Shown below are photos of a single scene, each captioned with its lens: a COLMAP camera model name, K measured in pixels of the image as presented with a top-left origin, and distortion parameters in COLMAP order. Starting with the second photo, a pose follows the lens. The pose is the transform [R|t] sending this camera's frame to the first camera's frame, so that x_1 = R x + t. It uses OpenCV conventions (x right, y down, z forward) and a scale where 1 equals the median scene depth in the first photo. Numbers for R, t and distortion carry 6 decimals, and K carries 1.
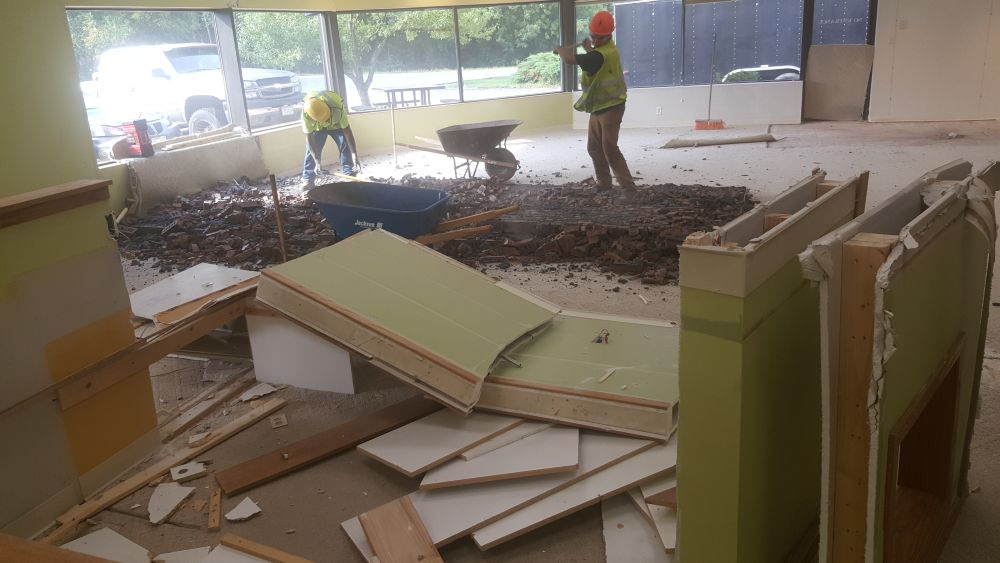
lens RADIAL K [[740.1, 0, 500.0], [0, 740.1, 281.5], [0, 0, 1]] dist [0.097885, -0.171061]
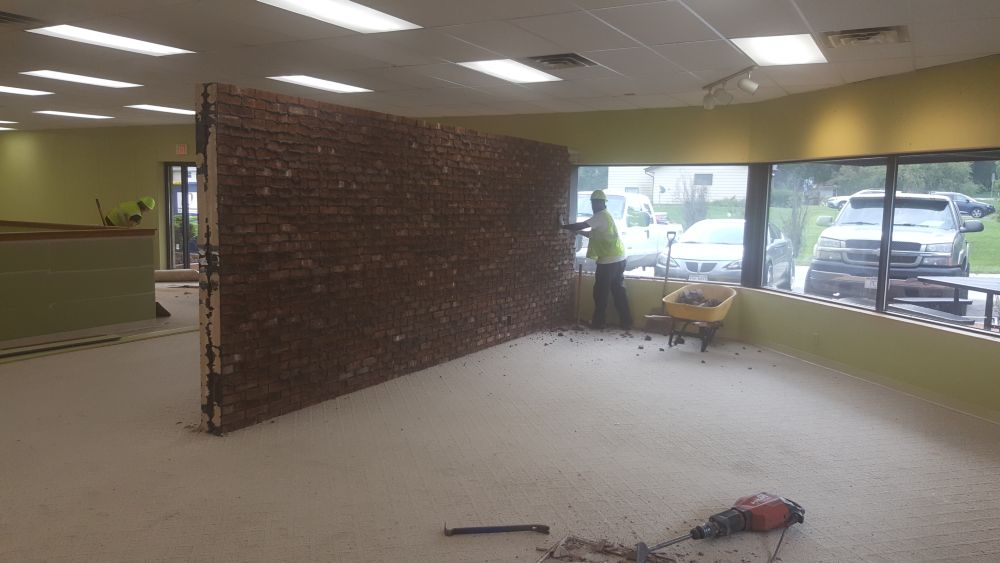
lens RADIAL K [[740.1, 0, 500.0], [0, 740.1, 281.5], [0, 0, 1]] dist [0.097885, -0.171061]
pose [[-0.154618, 0.171692, -0.972941, 0.510430], [-0.320334, 0.922871, 0.213763, -0.266658], [0.934601, 0.344718, -0.087694, 0.697592]]
